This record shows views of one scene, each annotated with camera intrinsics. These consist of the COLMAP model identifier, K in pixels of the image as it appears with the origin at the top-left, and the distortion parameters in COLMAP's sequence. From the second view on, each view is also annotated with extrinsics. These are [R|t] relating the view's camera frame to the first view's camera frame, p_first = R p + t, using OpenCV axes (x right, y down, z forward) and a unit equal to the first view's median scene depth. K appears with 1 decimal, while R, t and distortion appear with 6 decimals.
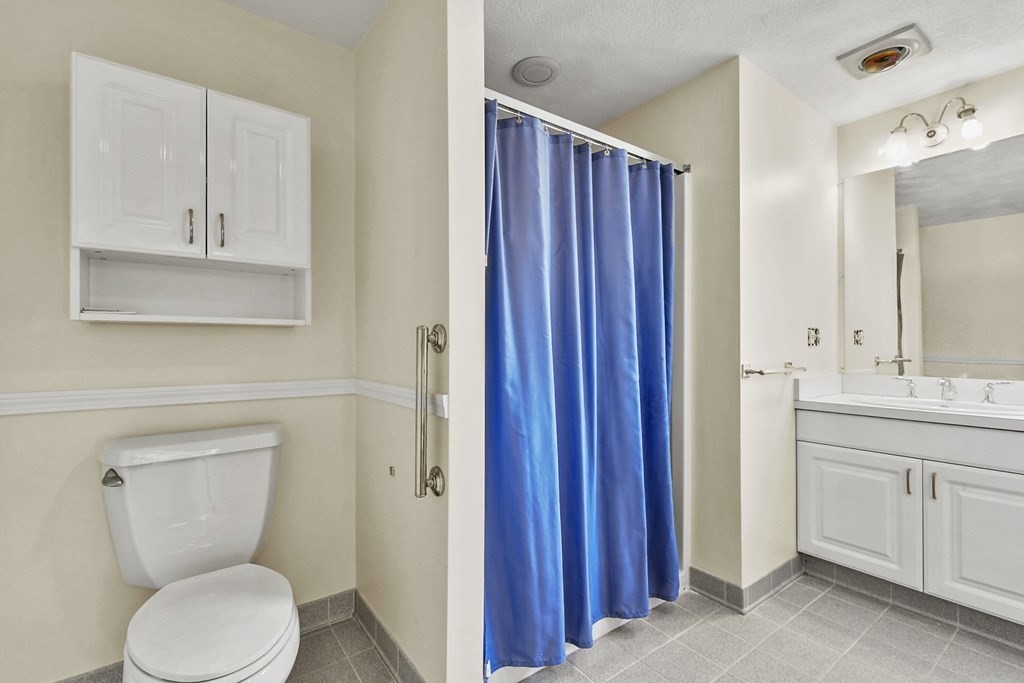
lens RADIAL K [[456.3, 0, 506.4], [0, 456.3, 345.0], [0, 0, 1]] dist [0.004445, -0.000197]
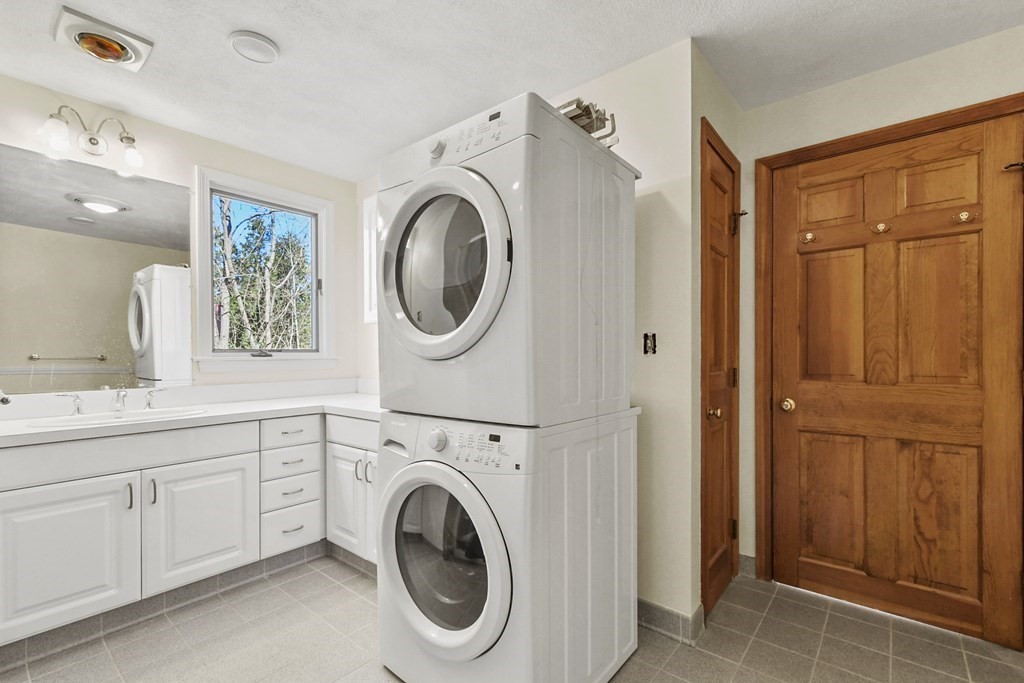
lens RADIAL K [[468.1, 0, 514.8], [0, 468.1, 360.6], [0, 0, 1]] dist [0.000726, -0.000162]
pose [[-0.245940, -0.014598, 0.969175, -0.288750], [0.011819, 0.999767, 0.018058, -0.002368], [-0.969213, 0.015896, -0.245711, 0.423360]]
